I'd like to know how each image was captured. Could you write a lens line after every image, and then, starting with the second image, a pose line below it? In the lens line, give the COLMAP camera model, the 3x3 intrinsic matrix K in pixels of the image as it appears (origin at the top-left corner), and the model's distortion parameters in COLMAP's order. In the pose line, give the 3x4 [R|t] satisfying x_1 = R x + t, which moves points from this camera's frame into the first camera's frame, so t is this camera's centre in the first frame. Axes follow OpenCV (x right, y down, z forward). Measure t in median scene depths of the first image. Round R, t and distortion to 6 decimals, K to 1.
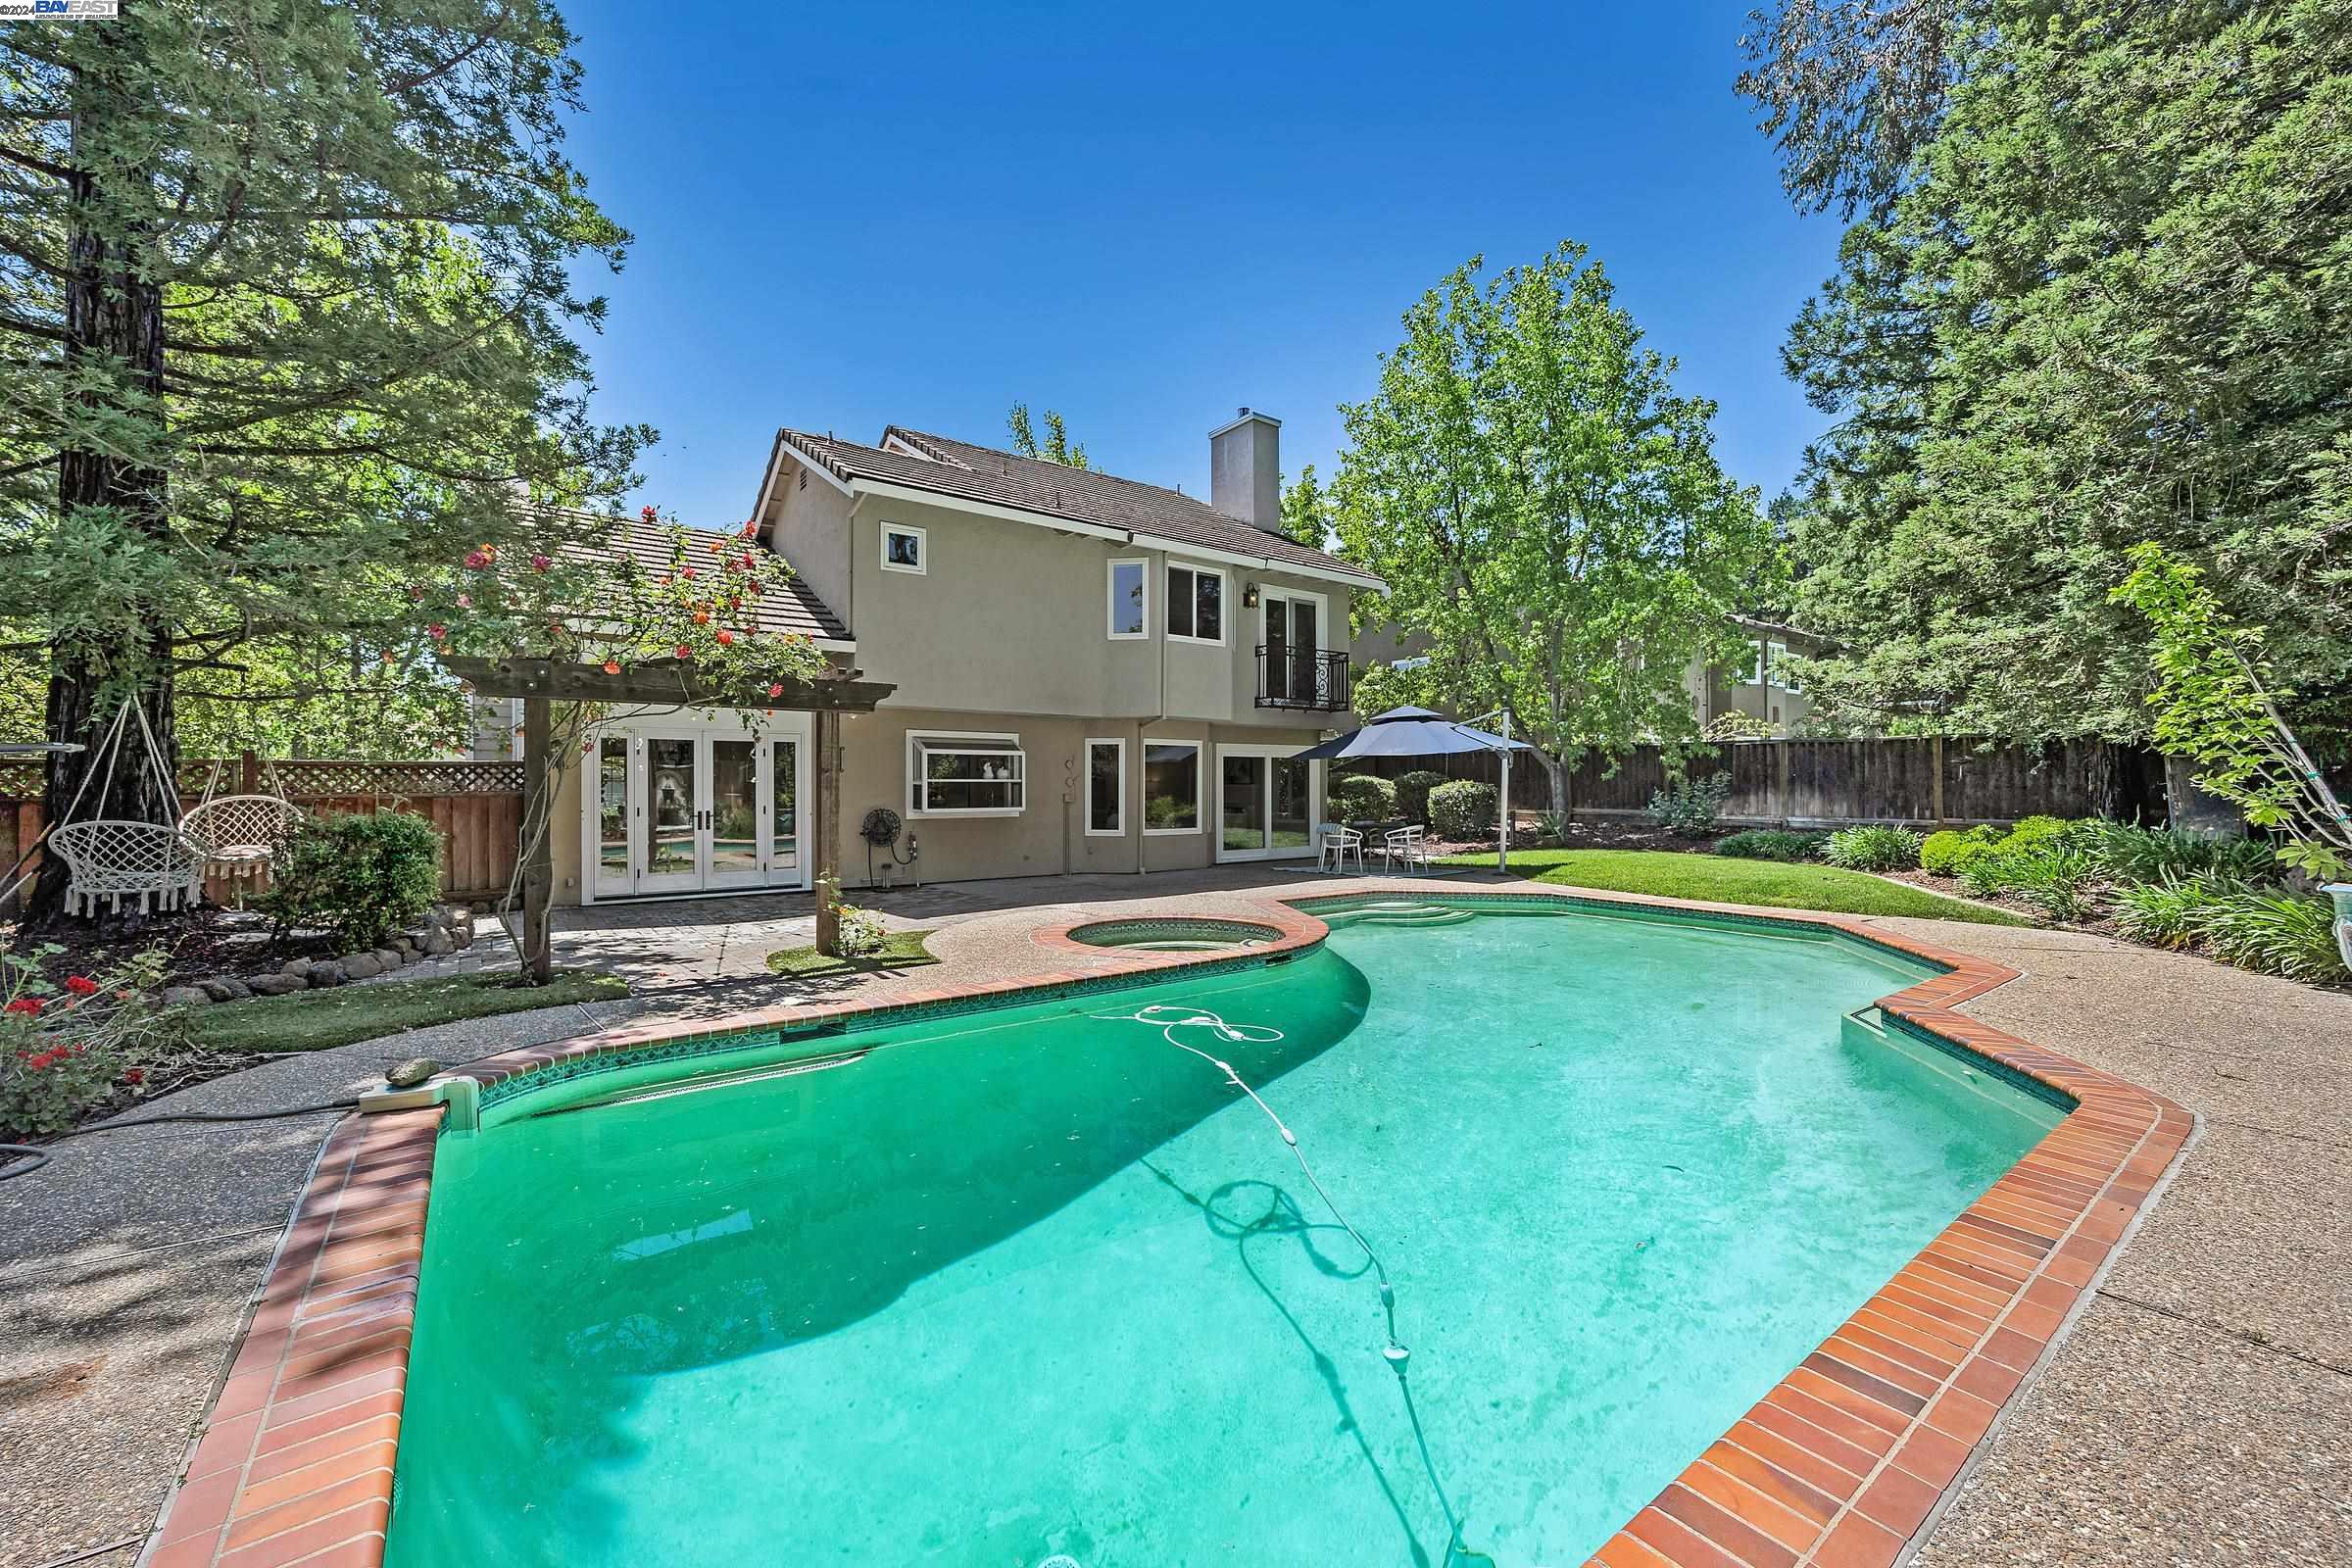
lens RADIAL K [[944.4, 0, 1177.0], [0, 944.4, 783.3], [0, 0, 1]] dist [-0.003367, 0.000500]
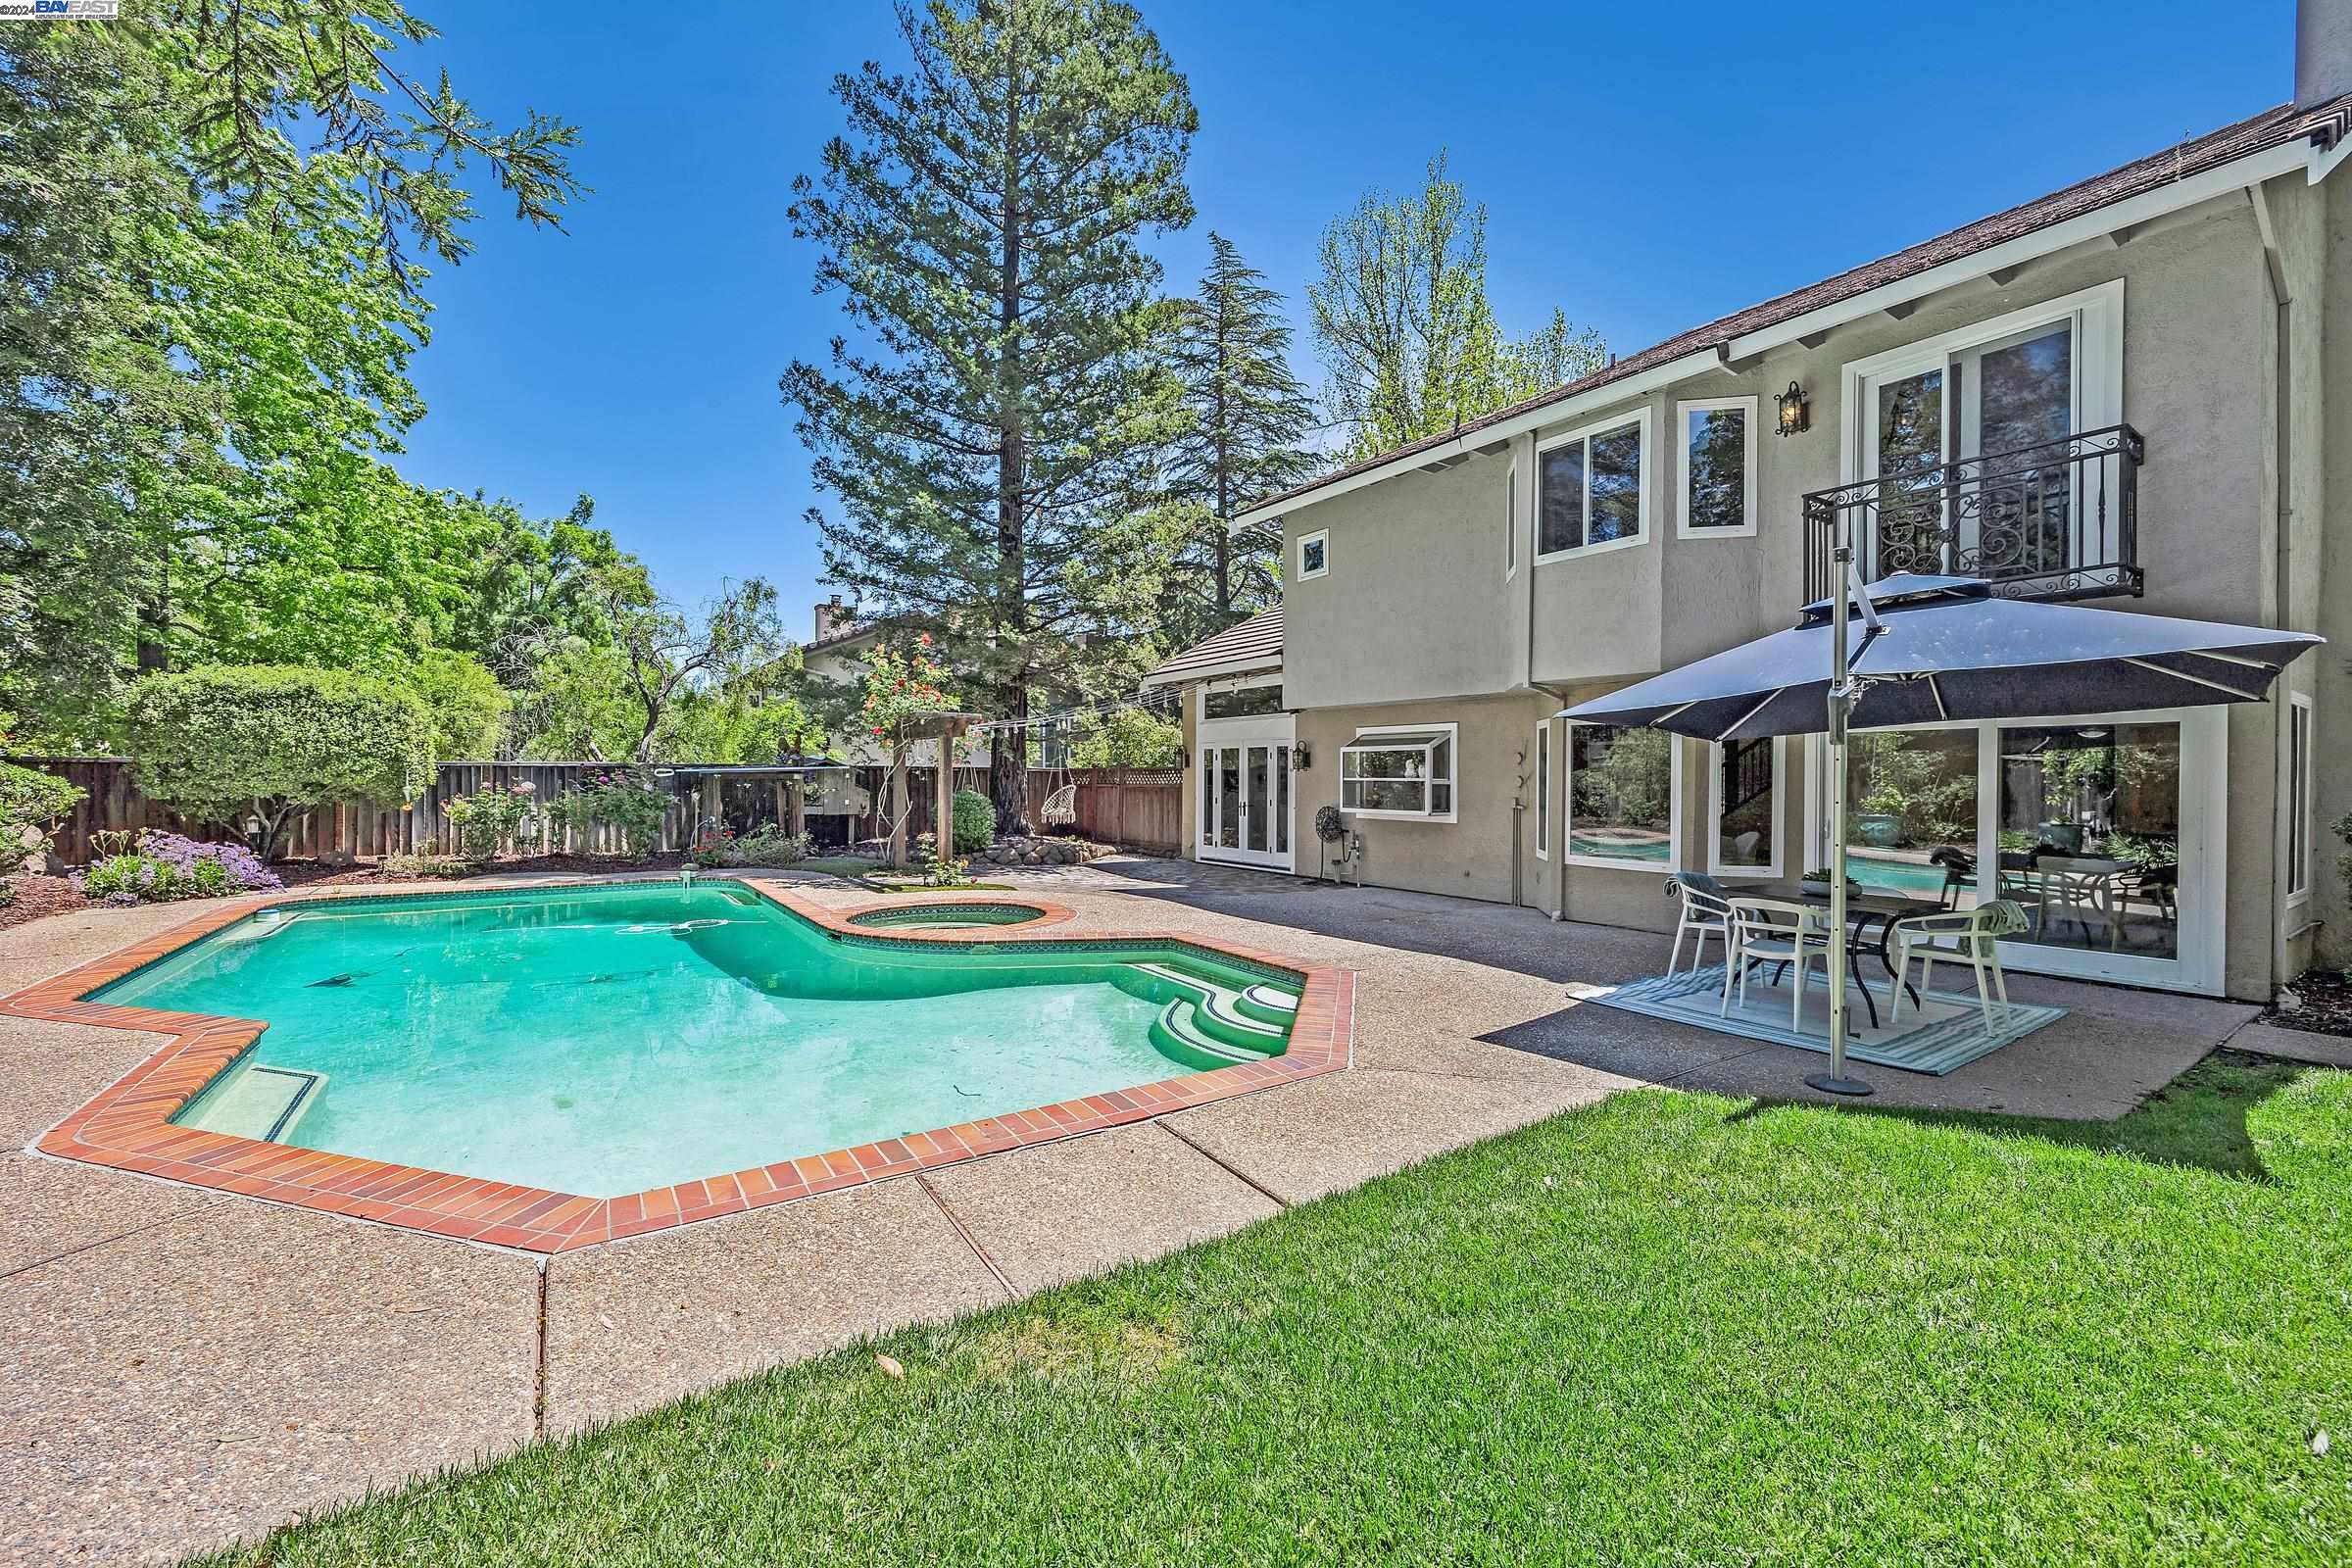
lens RADIAL K [[944.4, 0, 1177.1], [0, 944.4, 786.7], [0, 0, 1]] dist [-0.003367, 0.000500]
pose [[-0.031748, 0.008836, -0.999457, 0.651742], [-0.000509, 0.999961, 0.008857, -0.003309], [0.999496, 0.000790, -0.031742, 0.764224]]
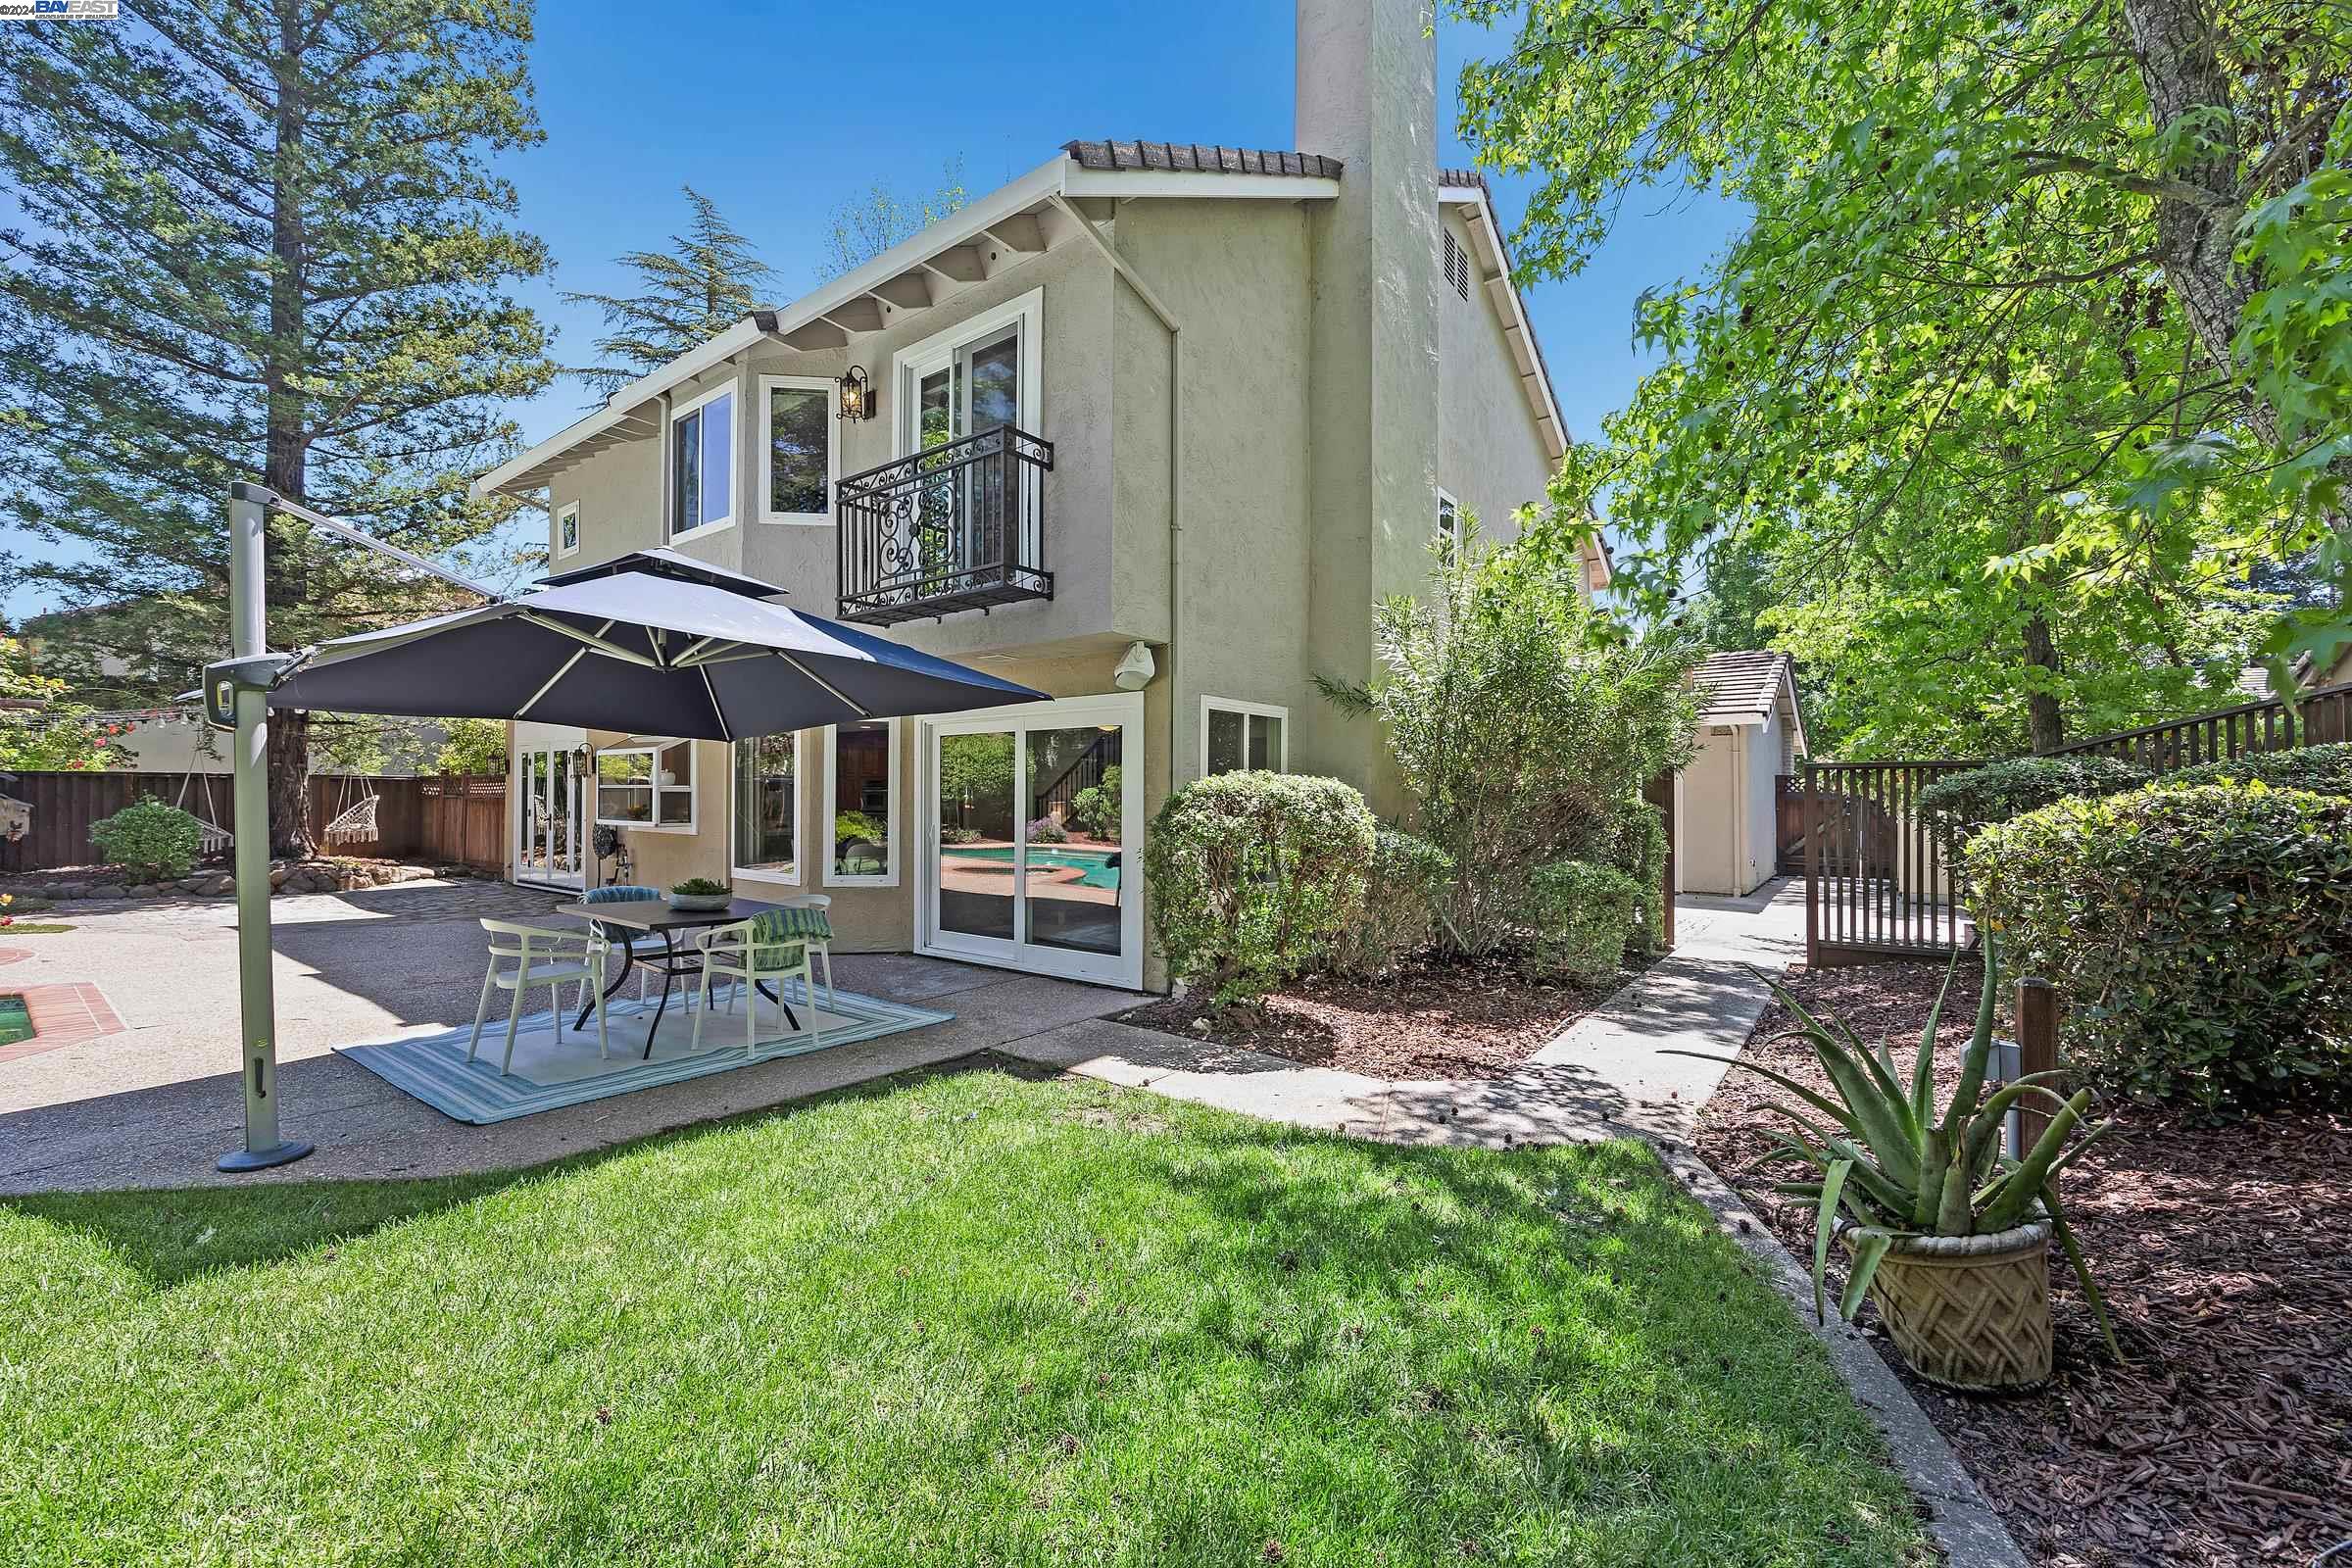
lens RADIAL K [[944.4, 0, 1172.2], [0, 944.4, 788.8], [0, 0, 1]] dist [-0.003367, 0.000500]
pose [[0.287485, -0.003786, -0.957778, 0.640383], [-0.001287, 0.999990, -0.004339, 0.002193], [0.957784, 0.002480, 0.287478, 1.125770]]
